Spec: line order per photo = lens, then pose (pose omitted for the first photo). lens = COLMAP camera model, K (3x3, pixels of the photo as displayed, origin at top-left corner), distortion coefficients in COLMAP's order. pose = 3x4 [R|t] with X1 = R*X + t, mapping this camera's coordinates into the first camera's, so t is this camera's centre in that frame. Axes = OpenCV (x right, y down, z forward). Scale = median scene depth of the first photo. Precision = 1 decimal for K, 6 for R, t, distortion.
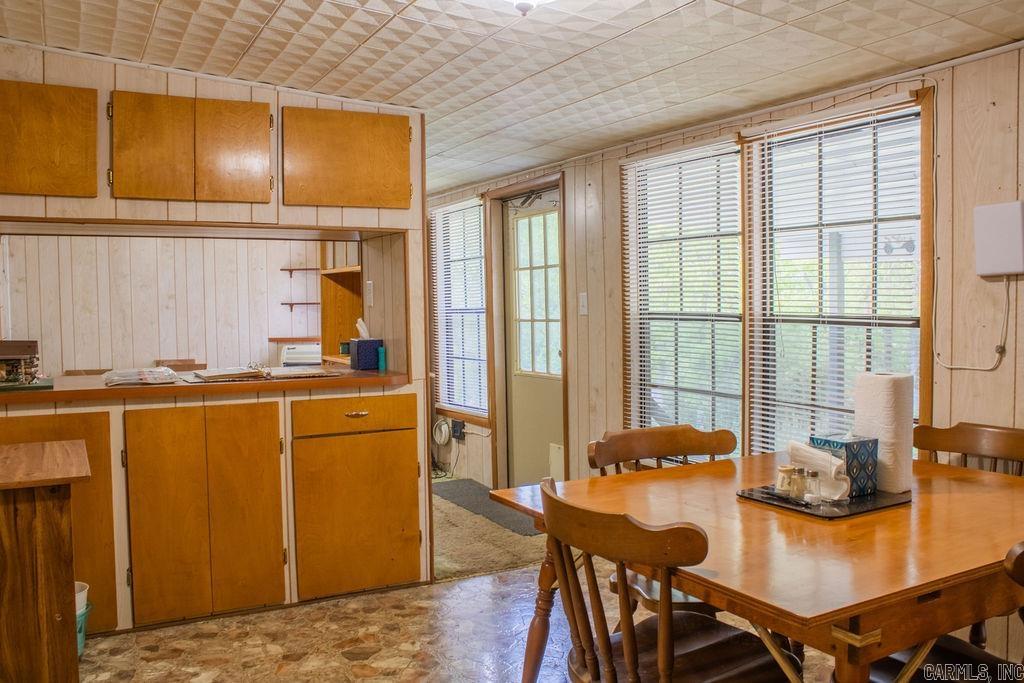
lens RADIAL K [[849.7, 0, 512.0], [0, 849.7, 341.5], [0, 0, 1]] dist [-0.158460, 0.114694]
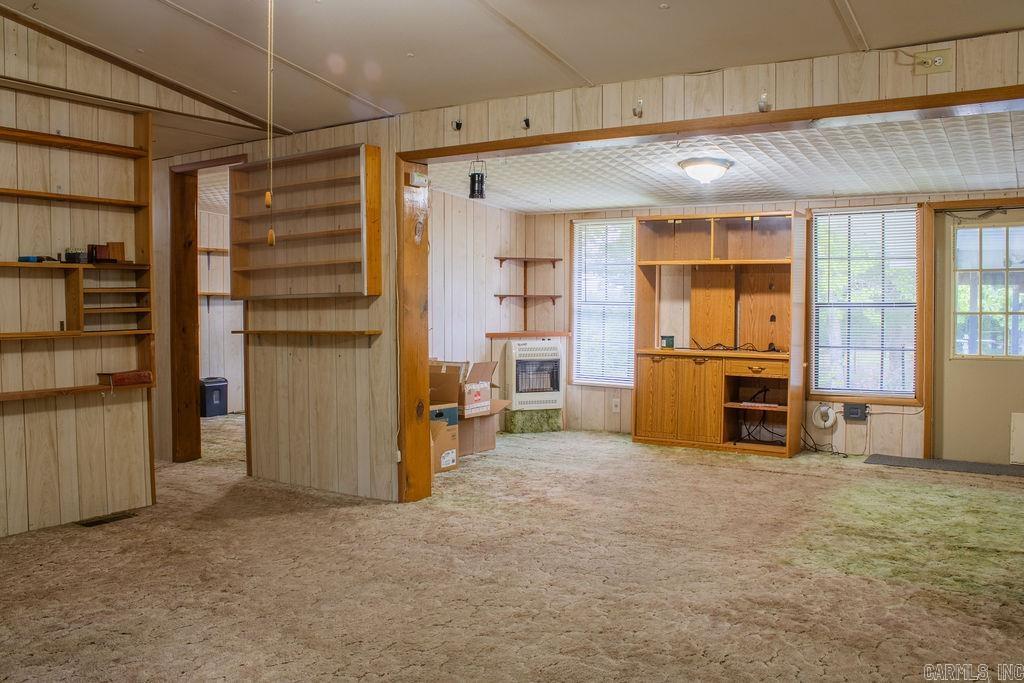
lens RADIAL K [[849.7, 0, 512.0], [0, 849.7, 341.5], [0, 0, 1]] dist [-0.158460, 0.114694]
pose [[0.880531, -0.005594, 0.473956, -1.410598], [0.009285, 0.999942, -0.005450, 0.019936], [-0.473898, 0.009199, 0.880531, 0.366808]]
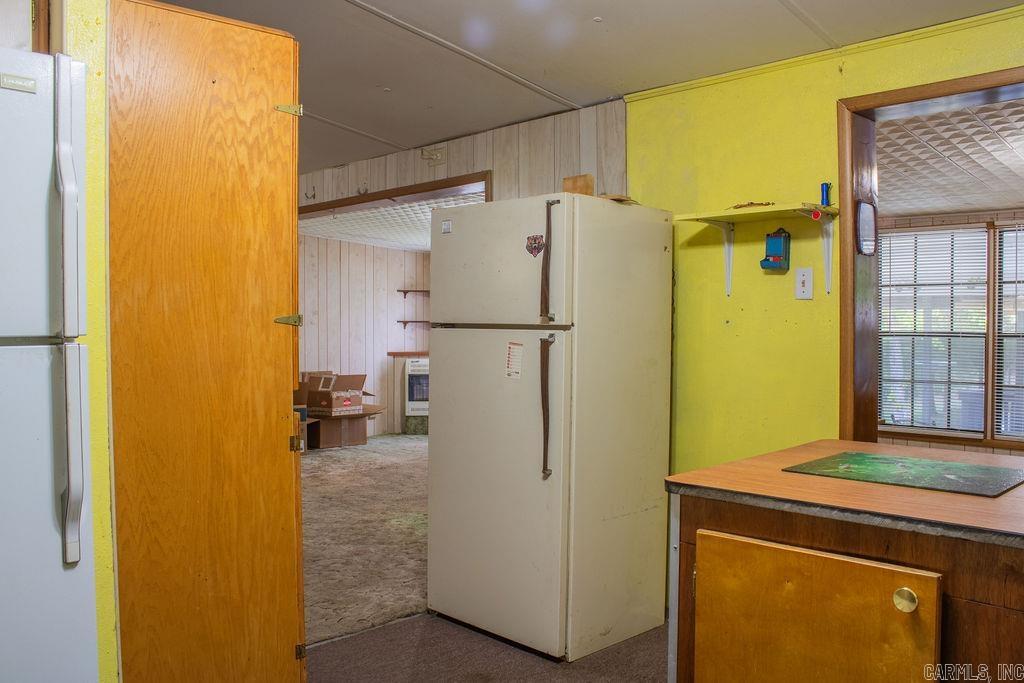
lens RADIAL K [[849.7, 0, 512.0], [0, 849.7, 341.5], [0, 0, 1]] dist [-0.158460, 0.114694]
pose [[0.960324, 0.010713, 0.278681, -0.895722], [-0.002416, 0.999544, -0.030099, 0.030035], [-0.278877, 0.028232, 0.959912, -0.234575]]
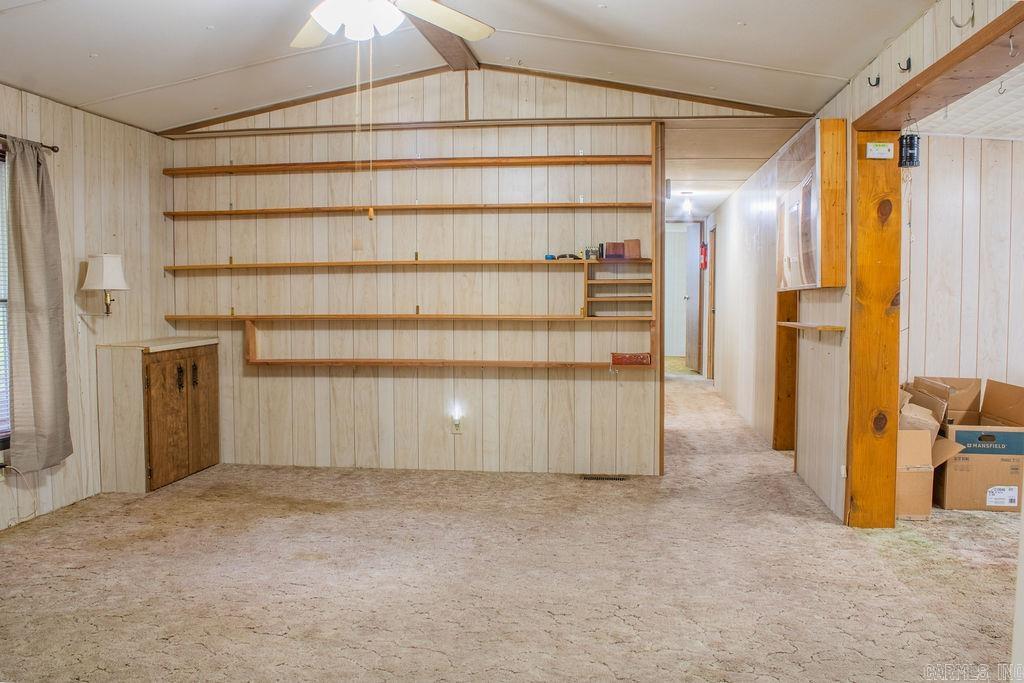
lens RADIAL K [[866.6, 0, 512.0], [0, 866.6, 341.5], [0, 0, 1]] dist [-0.165535, 0.137615]
pose [[0.810988, 0.053335, -0.582627, -0.737335], [-0.045991, 0.998566, 0.027393, 0.004485], [0.583252, 0.004581, 0.812278, 0.406793]]
